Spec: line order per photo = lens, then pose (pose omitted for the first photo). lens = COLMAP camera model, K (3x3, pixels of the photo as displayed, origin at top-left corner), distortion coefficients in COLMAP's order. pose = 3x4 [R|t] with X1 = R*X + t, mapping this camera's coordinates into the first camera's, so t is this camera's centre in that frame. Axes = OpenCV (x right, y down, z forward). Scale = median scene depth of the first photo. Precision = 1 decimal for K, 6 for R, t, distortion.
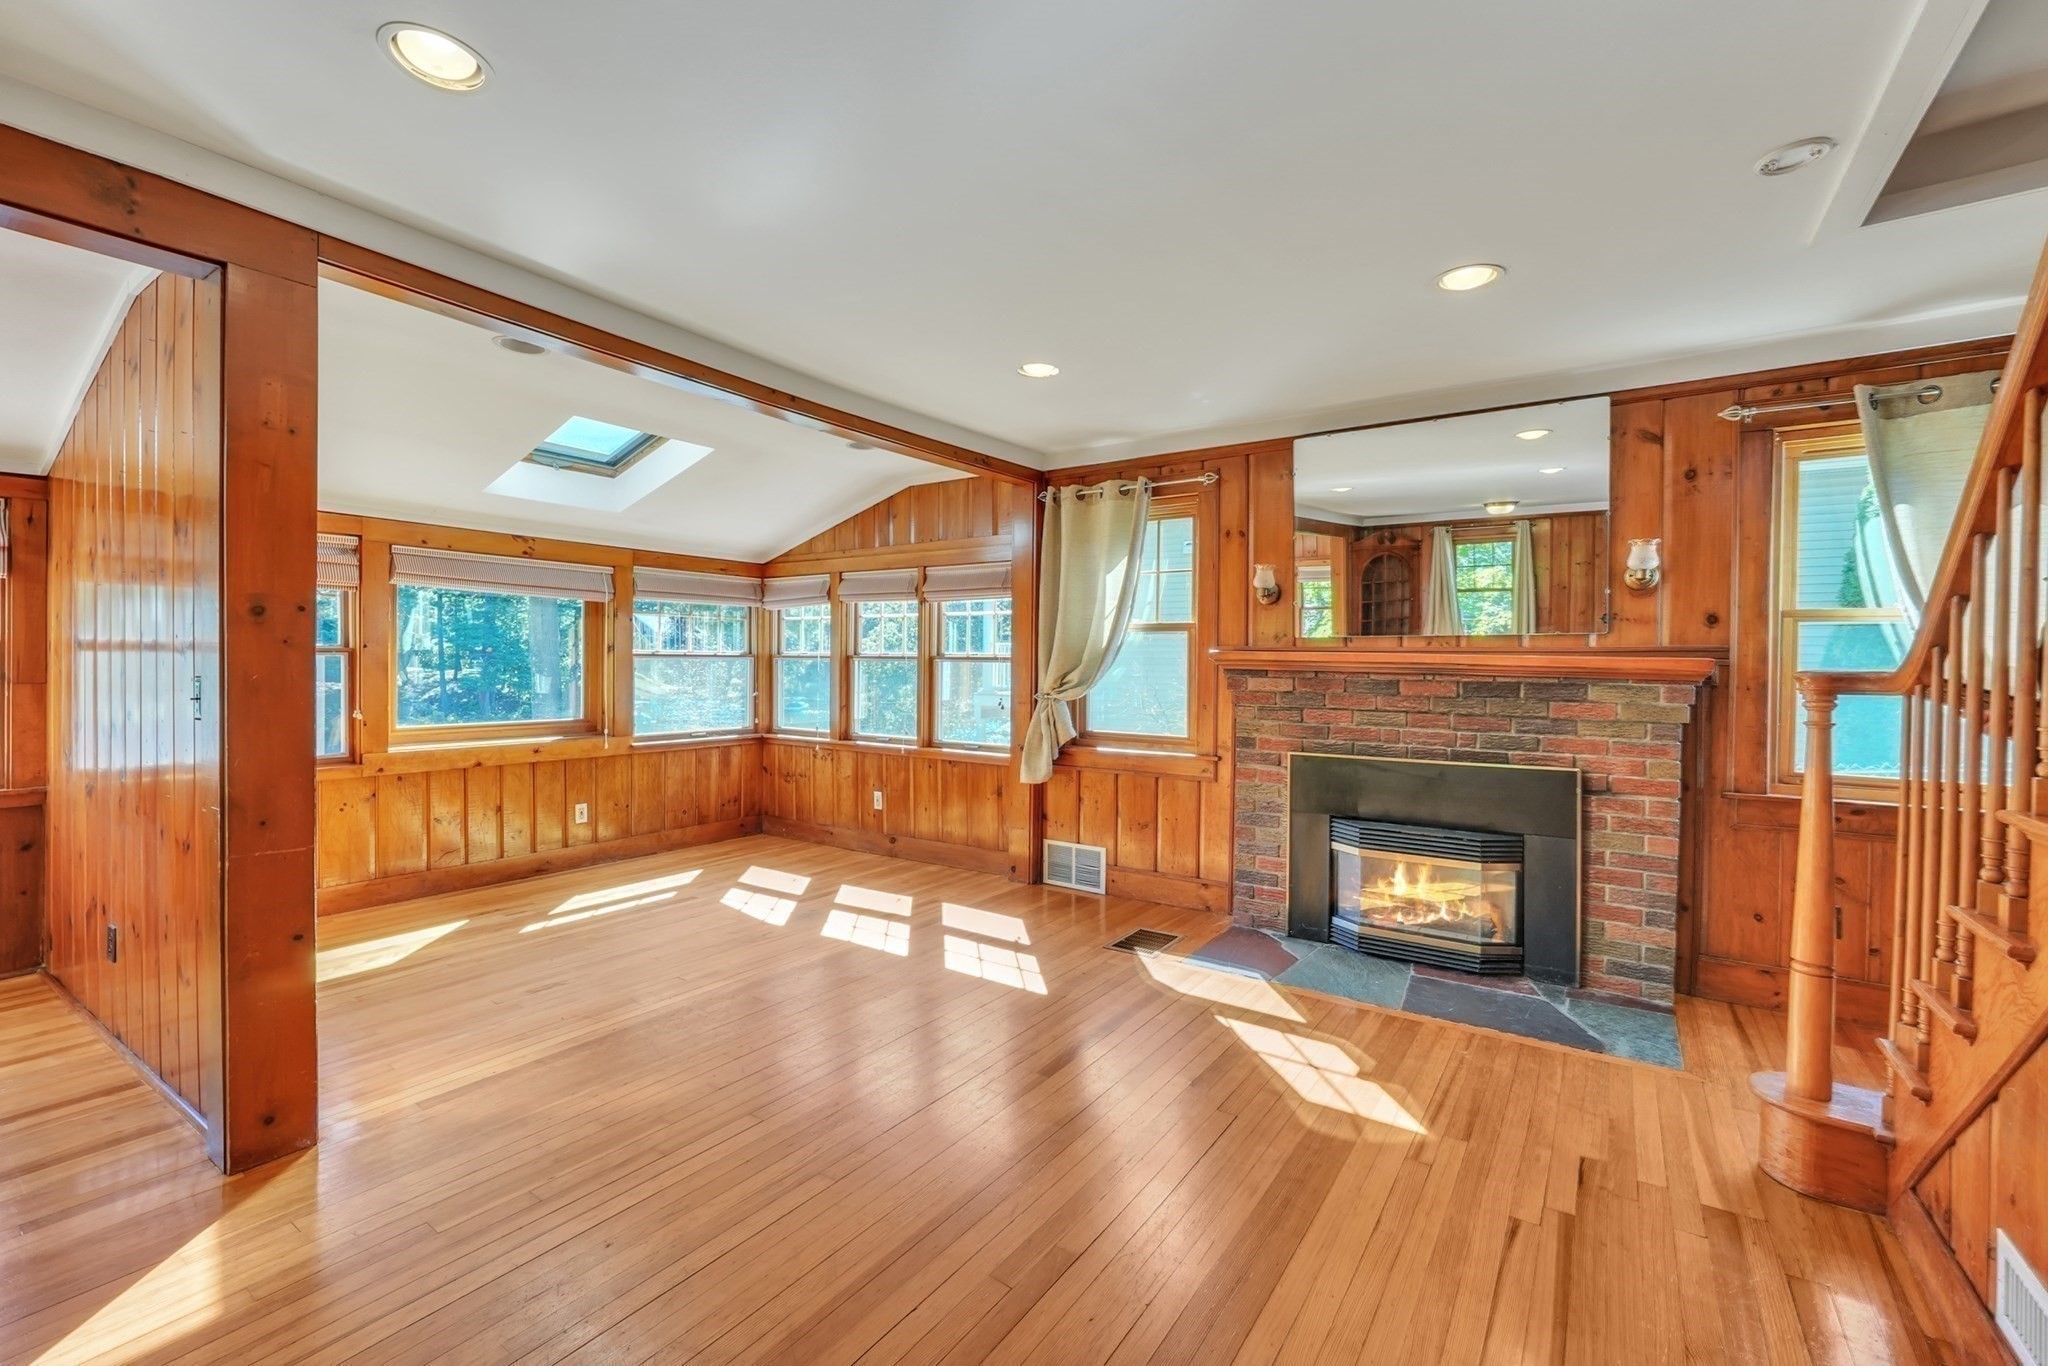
lens RADIAL K [[871.7, 0, 1005.7], [0, 871.7, 666.8], [0, 0, 1]] dist [-0.015216, 0.004845]
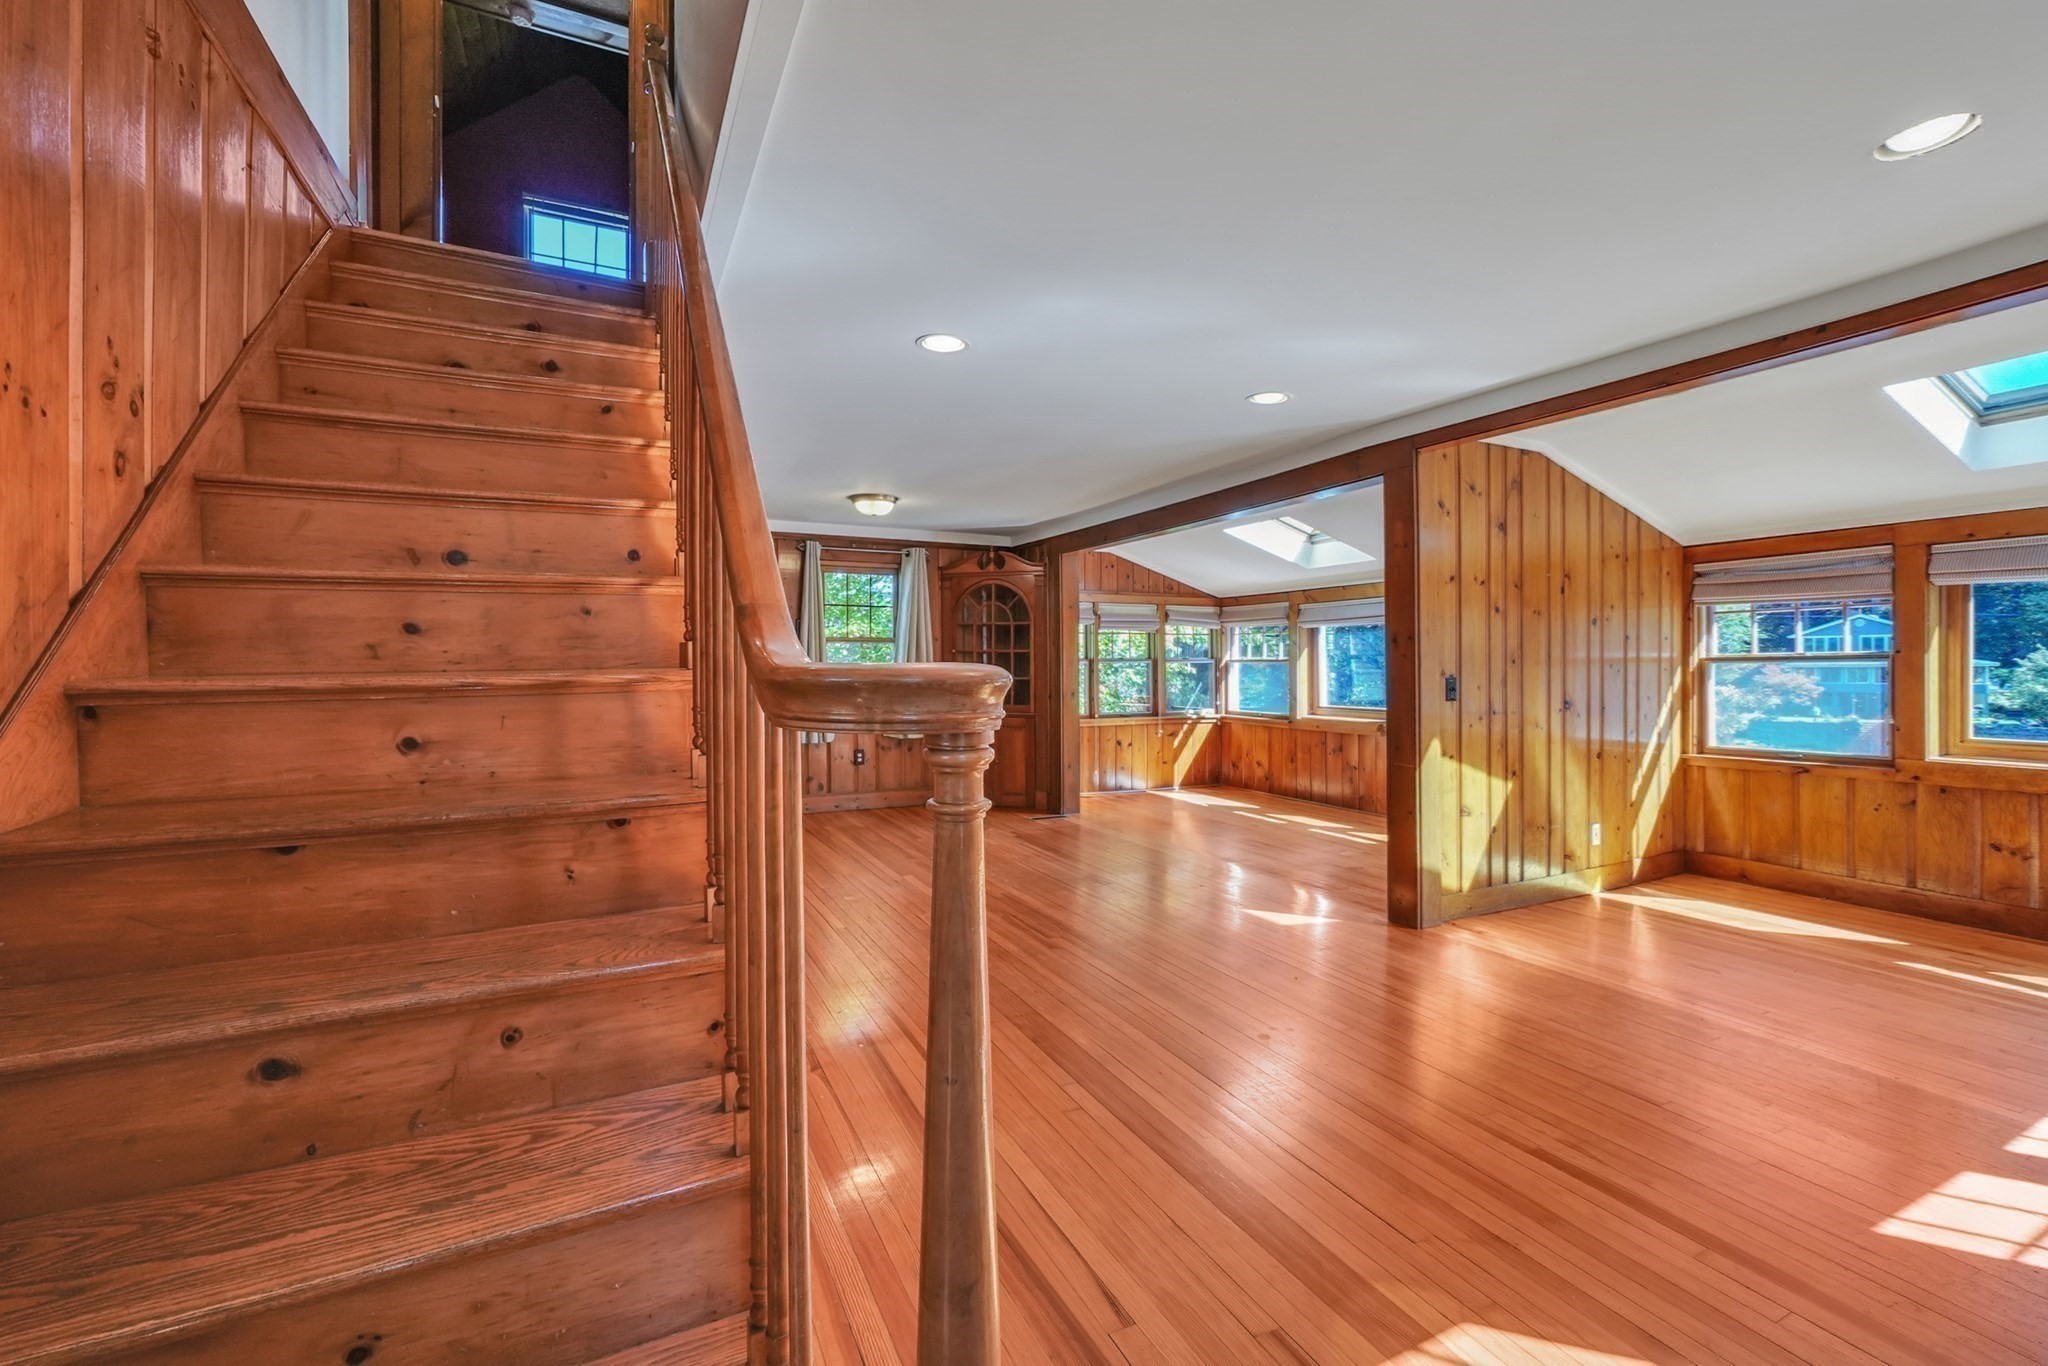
lens RADIAL K [[871.7, 0, 1028.1], [0, 871.7, 675.4], [0, 0, 1]] dist [-0.015216, 0.004845]
pose [[-0.474683, 0.000751, -0.880157, 0.538877], [-0.004933, 0.999982, 0.003514, 0.004235], [0.880143, 0.006010, -0.474670, 0.508530]]
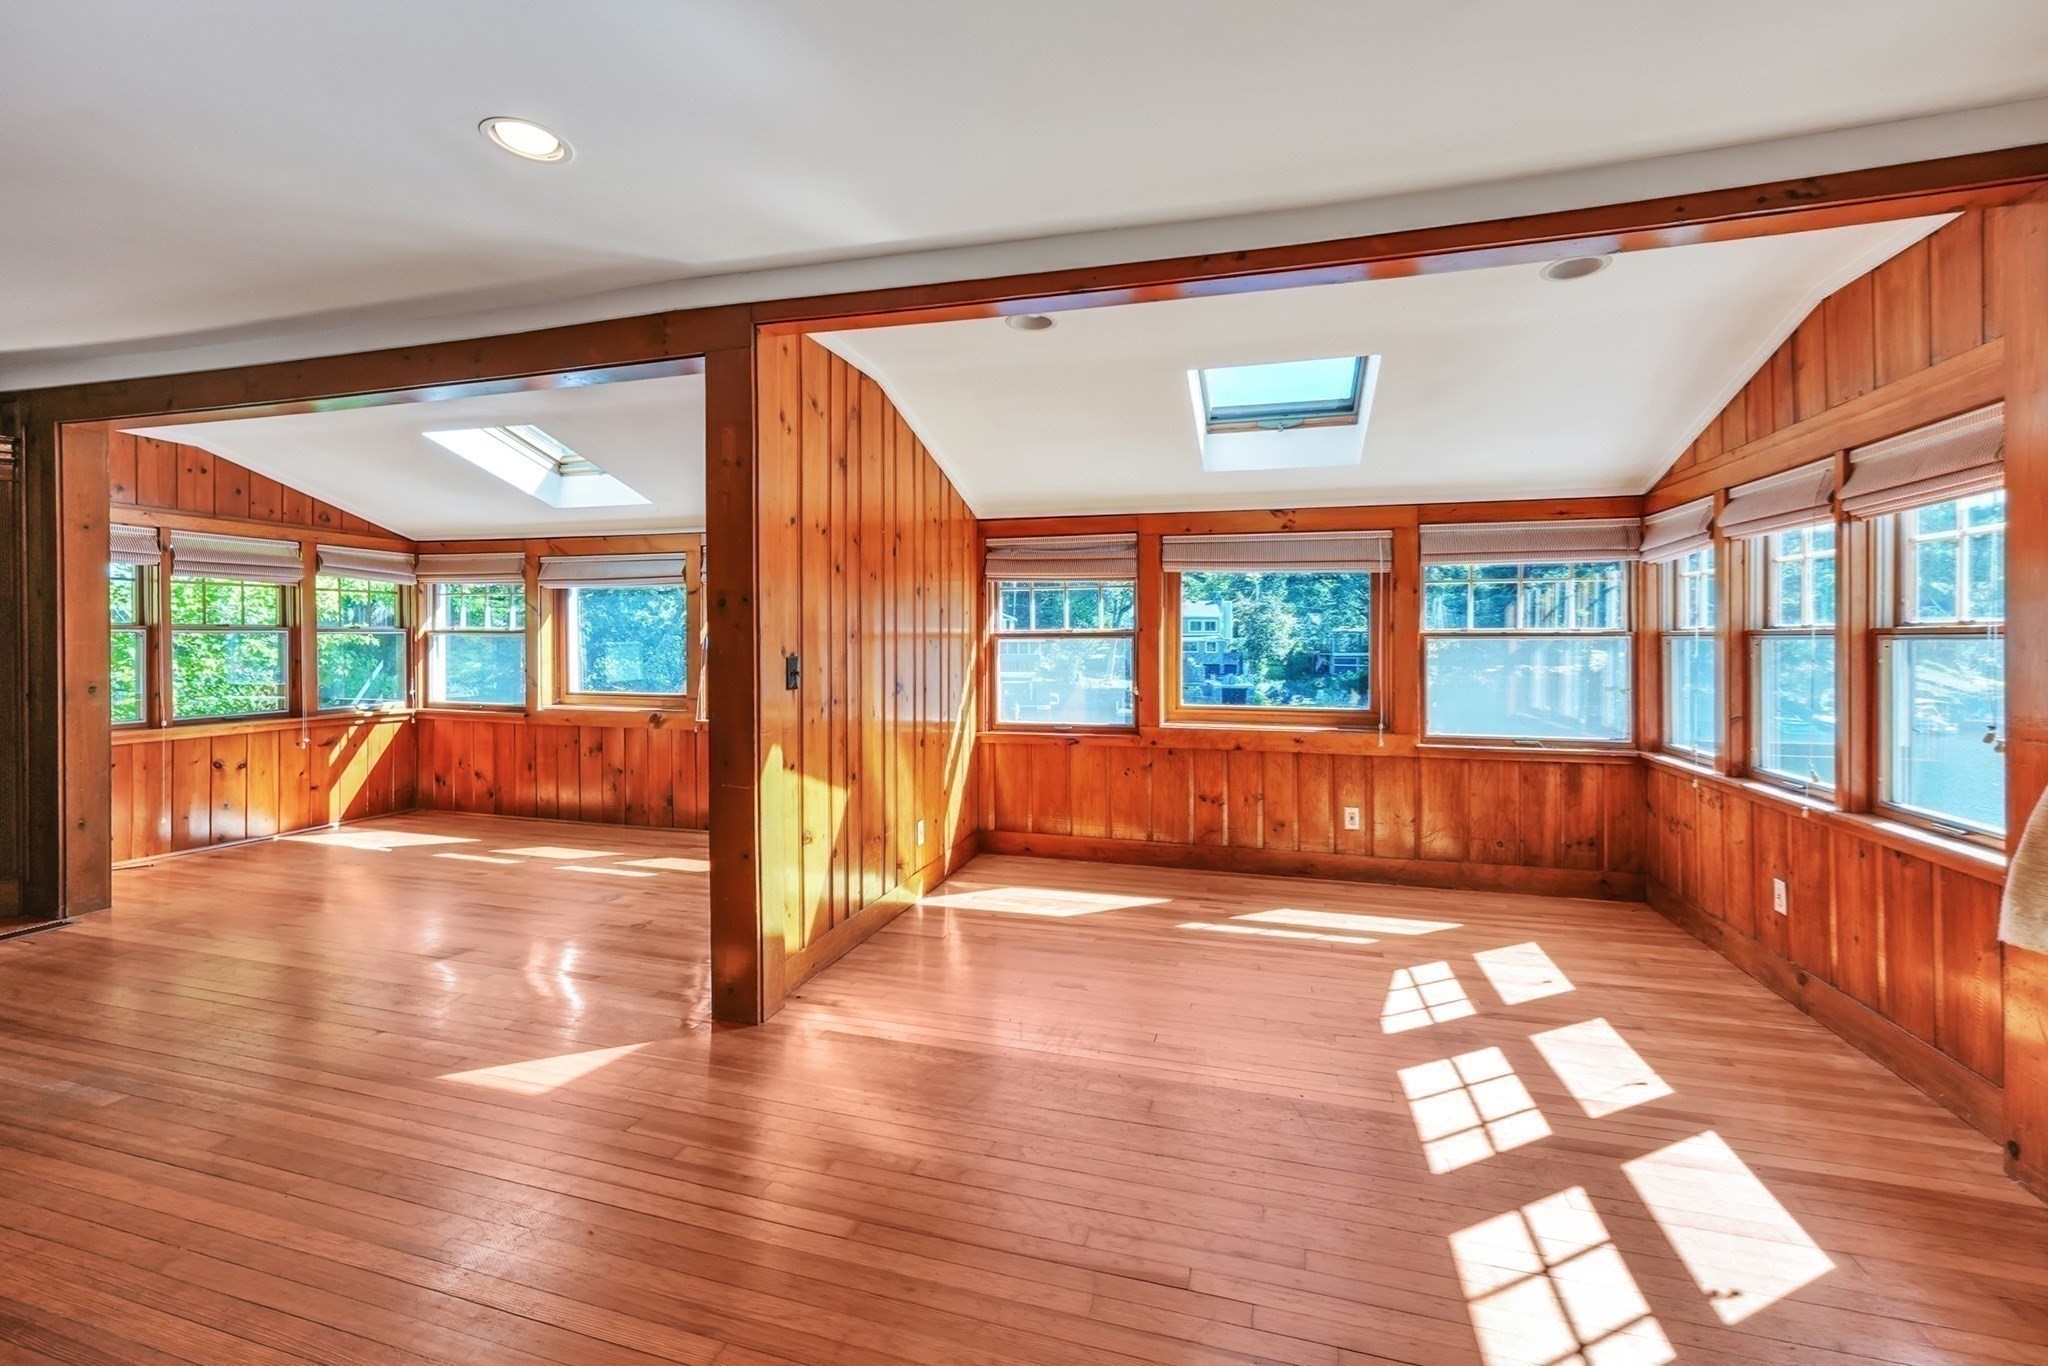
lens RADIAL K [[871.7, 0, 1020.6], [0, 871.7, 643.0], [0, 0, 1]] dist [-0.015216, 0.004845]
pose [[0.326531, -0.004708, -0.945175, 0.235273], [-0.003952, 0.999972, -0.006346, 0.000546], [0.945178, 0.005807, 0.326504, 0.422036]]
